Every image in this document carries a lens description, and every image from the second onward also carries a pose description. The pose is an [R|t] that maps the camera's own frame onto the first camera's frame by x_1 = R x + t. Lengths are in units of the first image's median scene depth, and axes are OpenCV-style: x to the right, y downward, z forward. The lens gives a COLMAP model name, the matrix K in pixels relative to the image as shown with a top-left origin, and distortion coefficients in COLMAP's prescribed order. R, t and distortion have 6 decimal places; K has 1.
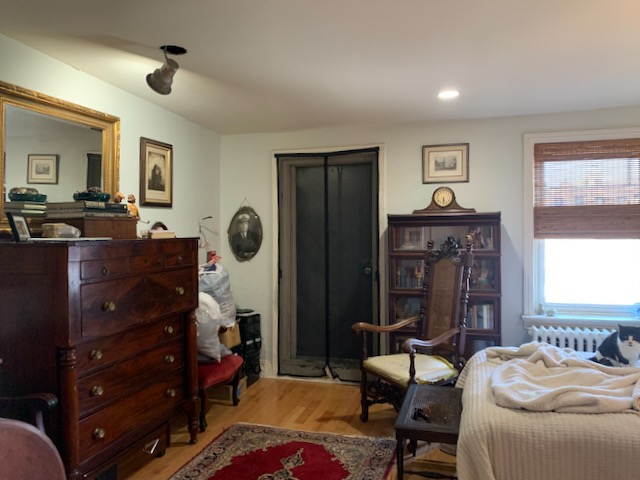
lens RADIAL K [[480.5, 0, 314.2], [0, 480.5, 236.1], [0, 0, 1]] dist [0.012924, -0.018936]
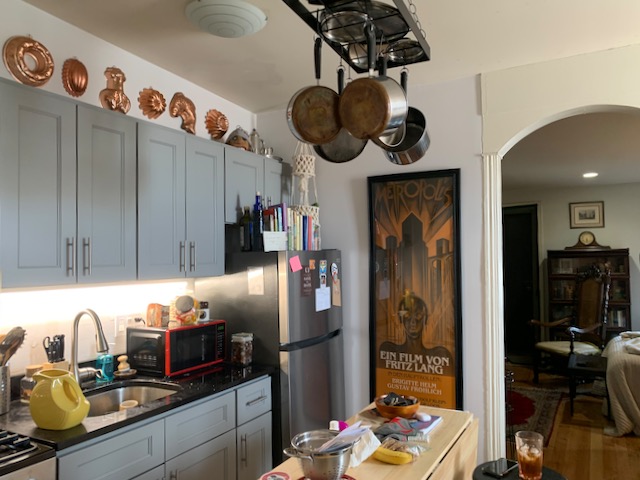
lens RADIAL K [[480.5, 0, 320.2], [0, 480.5, 239.1], [0, 0, 1]] dist [0.012924, -0.018936]
pose [[0.979476, -0.006306, -0.201461, -0.245625], [-0.002652, 0.999021, -0.044162, -0.010055], [0.201542, 0.043790, 0.978500, -0.645026]]
